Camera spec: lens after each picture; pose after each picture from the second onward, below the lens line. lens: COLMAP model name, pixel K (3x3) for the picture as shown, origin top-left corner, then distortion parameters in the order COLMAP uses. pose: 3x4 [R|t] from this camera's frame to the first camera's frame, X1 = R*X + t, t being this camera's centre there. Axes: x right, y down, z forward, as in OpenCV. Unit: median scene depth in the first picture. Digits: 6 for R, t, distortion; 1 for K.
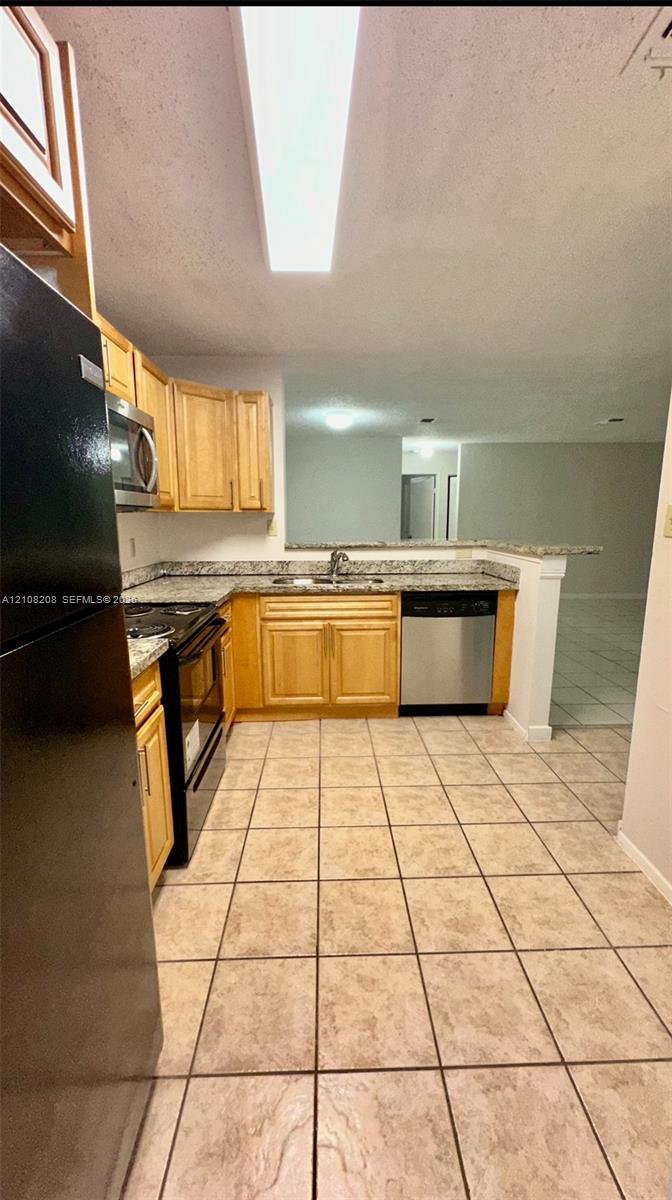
lens RADIAL K [[476.7, 0, 335.2], [0, 476.7, 604.0], [0, 0, 1]] dist [0.000978, 0.000146]
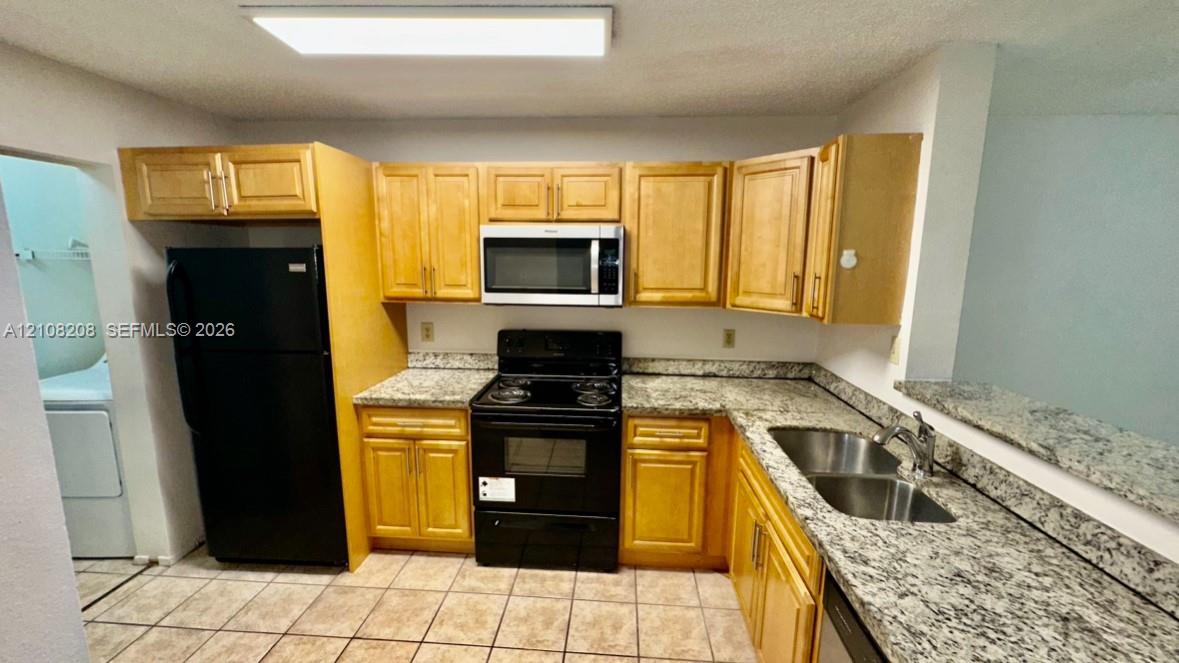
lens RADIAL K [[468.4, 0, 591.1], [0, 468.4, 331.4], [0, 0, 1]] dist [0.000978, 0.000146]
pose [[-0.095040, 0.164114, -0.981852, 0.463575], [-0.180450, 0.967137, 0.179121, -0.216977], [0.978982, 0.194199, -0.062302, 0.666972]]
